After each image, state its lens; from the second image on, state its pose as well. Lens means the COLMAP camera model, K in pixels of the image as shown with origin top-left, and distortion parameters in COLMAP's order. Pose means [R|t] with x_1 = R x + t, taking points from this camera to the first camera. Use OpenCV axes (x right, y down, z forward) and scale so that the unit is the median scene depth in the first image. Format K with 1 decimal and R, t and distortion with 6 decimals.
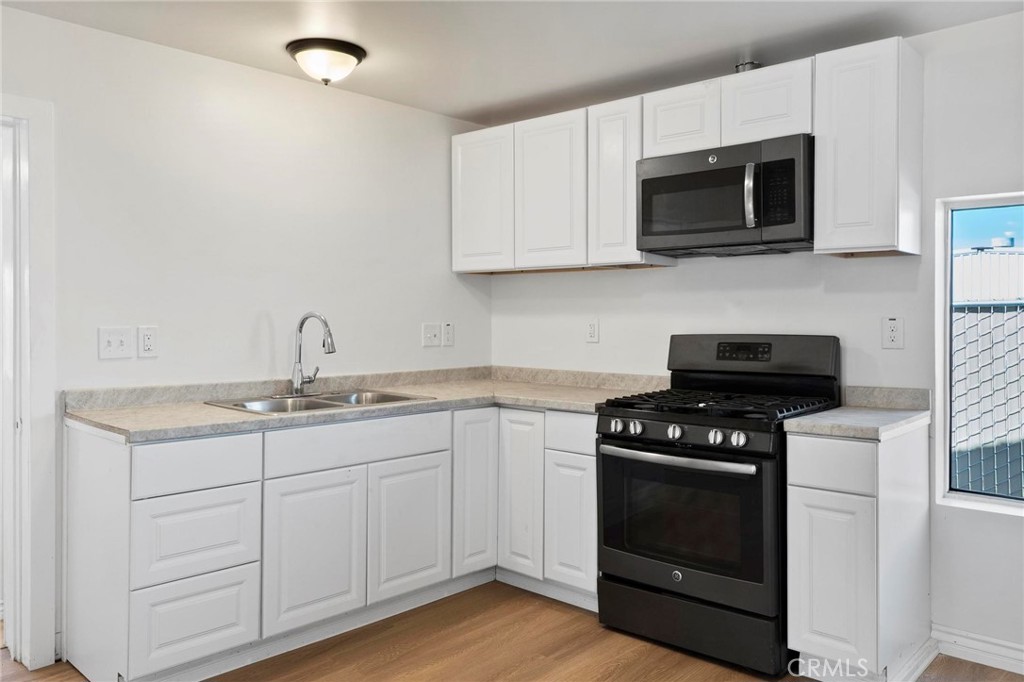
lens RADIAL K [[787.7, 0, 512.9], [0, 787.7, 314.3], [0, 0, 1]] dist [-0.002690, -0.010992]
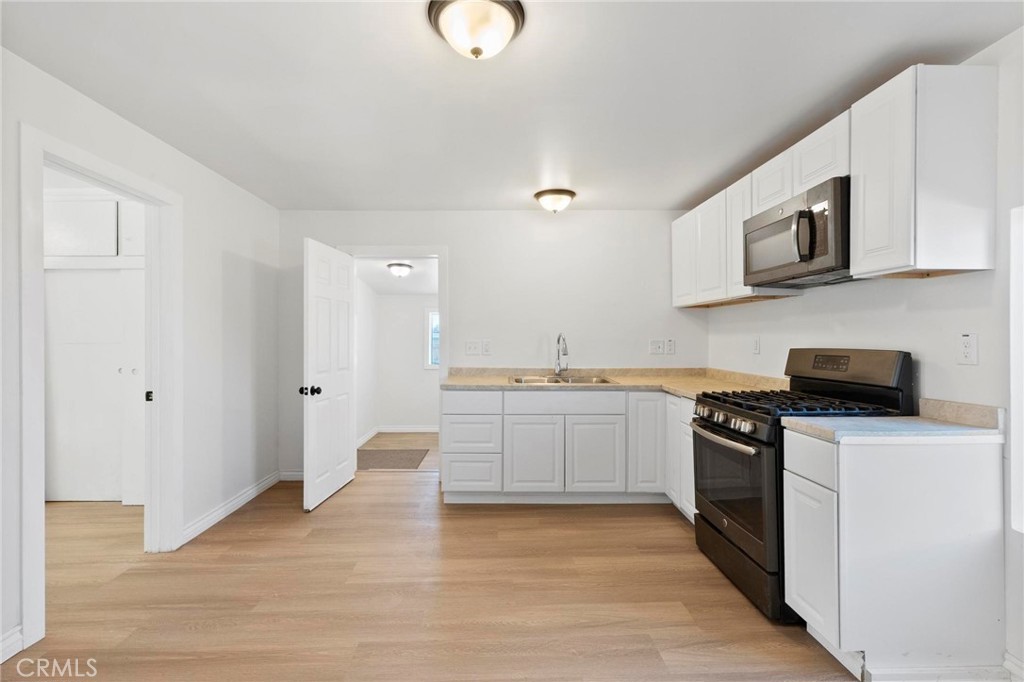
lens RADIAL K [[456.3, 0, 507.8], [0, 456.3, 334.5], [0, 0, 1]] dist [0.001859, -0.000071]
pose [[0.686473, -0.006234, -0.727129, 0.483203], [0.003853, 0.999980, -0.004936, 0.005575], [0.727145, 0.000587, 0.686483, 0.160771]]
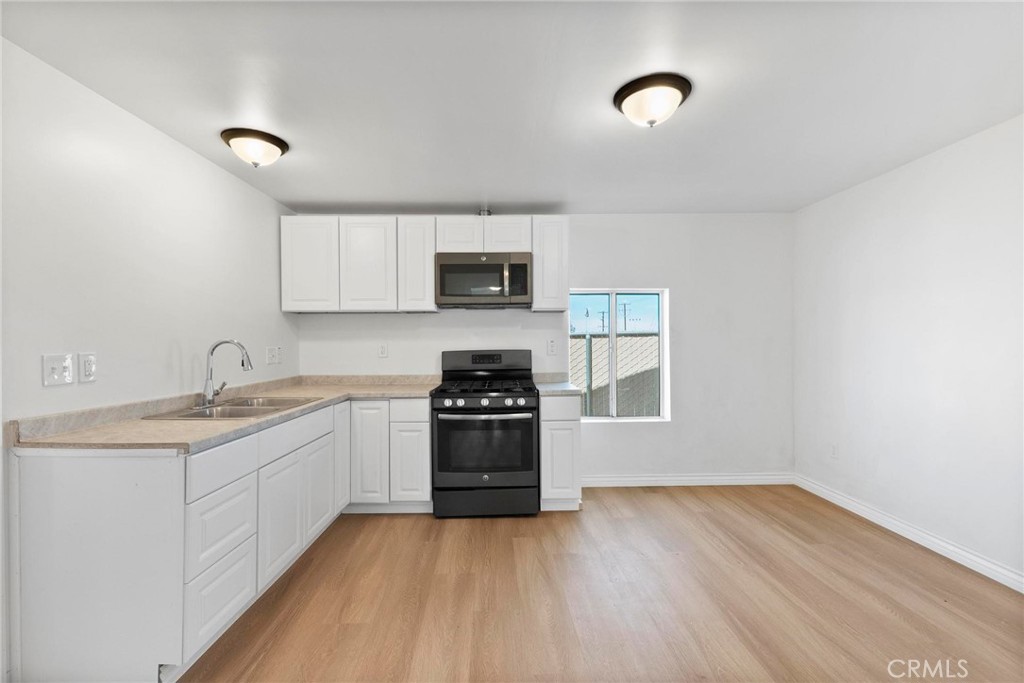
lens RADIAL K [[452.9, 0, 511.1], [0, 452.9, 341.7], [0, 0, 1]] dist [-0.008774, 0.001374]
pose [[0.726713, -0.007293, 0.686903, -0.447711], [0.006024, 0.999973, 0.004243, 0.000857], [-0.686915, 0.001054, 0.726737, 0.153259]]
